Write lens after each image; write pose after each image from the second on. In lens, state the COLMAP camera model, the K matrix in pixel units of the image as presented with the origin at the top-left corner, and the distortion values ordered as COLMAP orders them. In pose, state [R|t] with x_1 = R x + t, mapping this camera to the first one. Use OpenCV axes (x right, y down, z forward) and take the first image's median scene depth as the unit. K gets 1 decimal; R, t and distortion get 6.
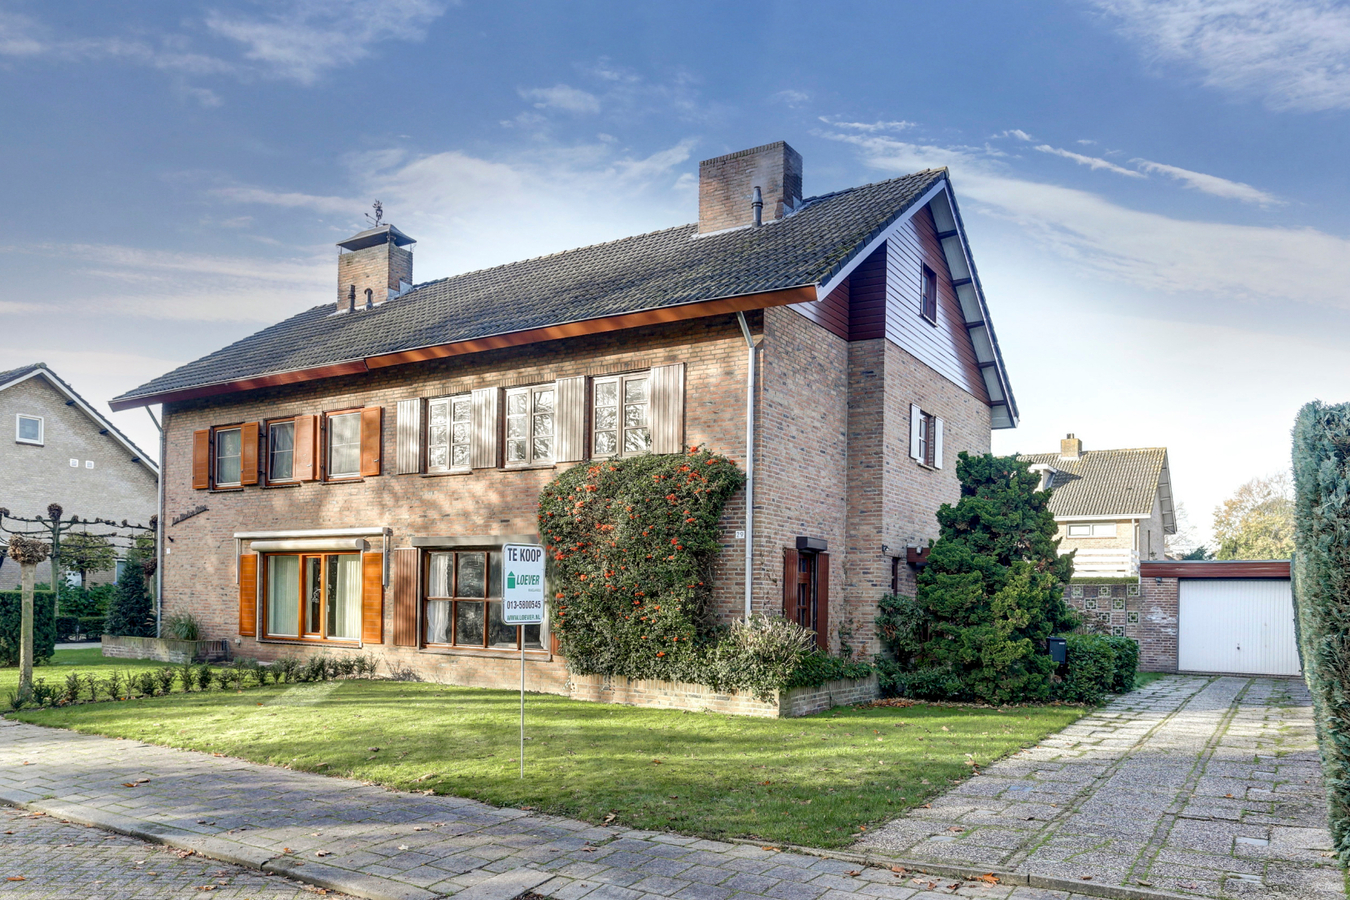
lens RADIAL K [[1009.8, 0, 657.9], [0, 1009.8, 623.8], [0, 0, 1]] dist [-0.005020, 0.008489]
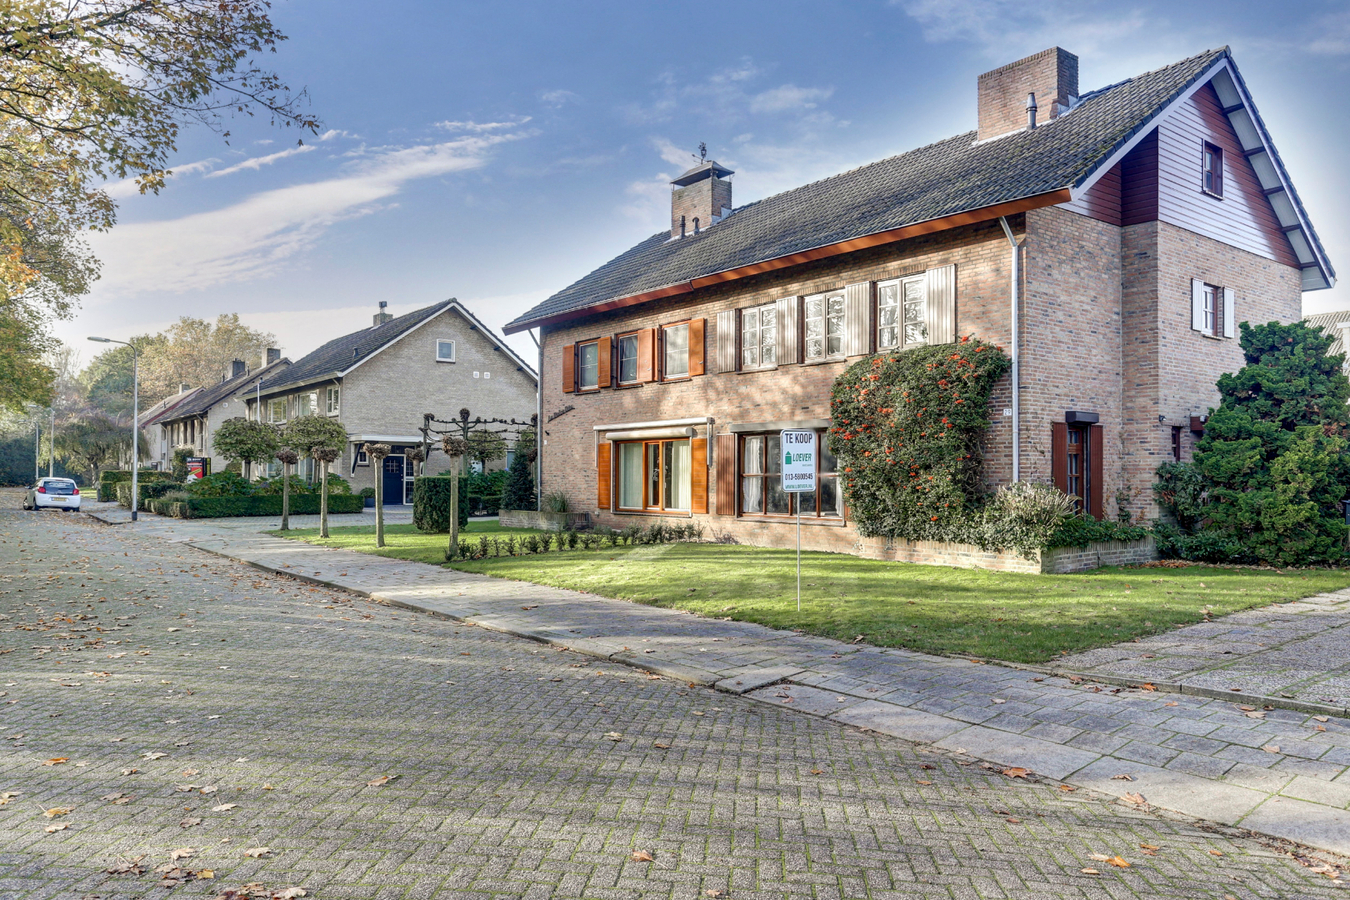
lens RADIAL K [[966.2, 0, 658.9], [0, 966.2, 477.2], [0, 0, 1]] dist [-0.000240, 0.005325]
pose [[0.944898, -0.020569, -0.326718, 0.057000], [0.012706, 0.999576, -0.026183, 0.006463], [0.327119, 0.020590, 0.944759, -0.126327]]
